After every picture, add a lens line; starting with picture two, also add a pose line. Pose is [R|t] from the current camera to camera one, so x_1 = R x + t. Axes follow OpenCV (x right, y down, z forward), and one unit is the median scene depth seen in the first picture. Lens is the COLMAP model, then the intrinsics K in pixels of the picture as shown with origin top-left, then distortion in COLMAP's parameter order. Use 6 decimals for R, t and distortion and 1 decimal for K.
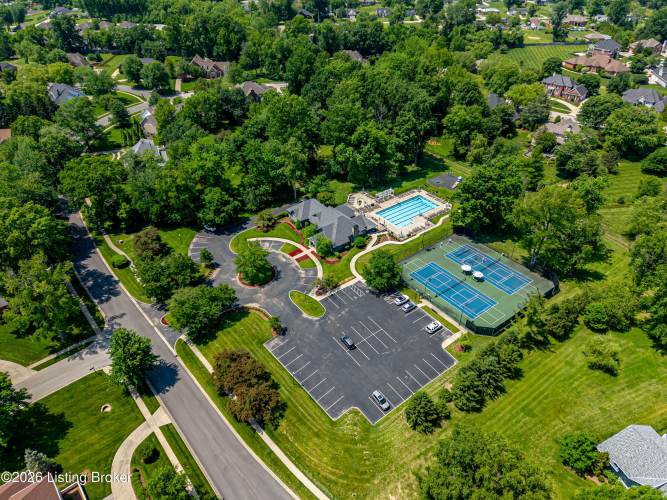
lens RADIAL K [[426.0, 0, 334.6], [0, 426.0, 253.9], [0, 0, 1]] dist [0.232877, -0.219502]
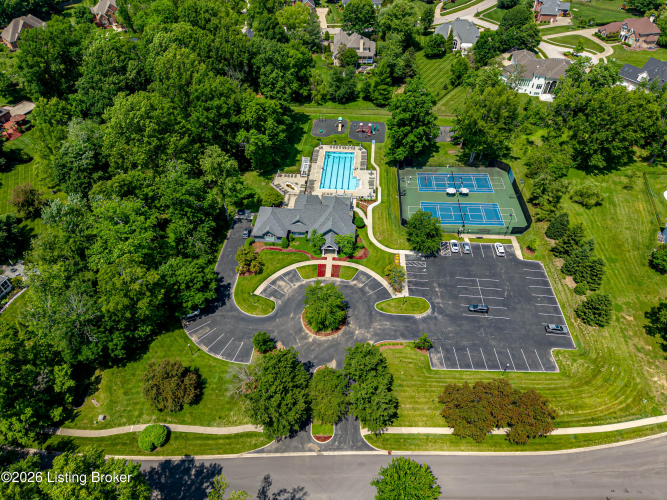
lens RADIAL K [[426.0, 0, 334.6], [0, 426.0, 253.9], [0, 0, 1]] dist [0.232877, -0.219502]
pose [[0.652428, -0.536596, 0.535166, -0.545181], [0.456021, 0.841982, 0.288291, -0.280043], [-0.605296, 0.055958, 0.794031, 0.348801]]
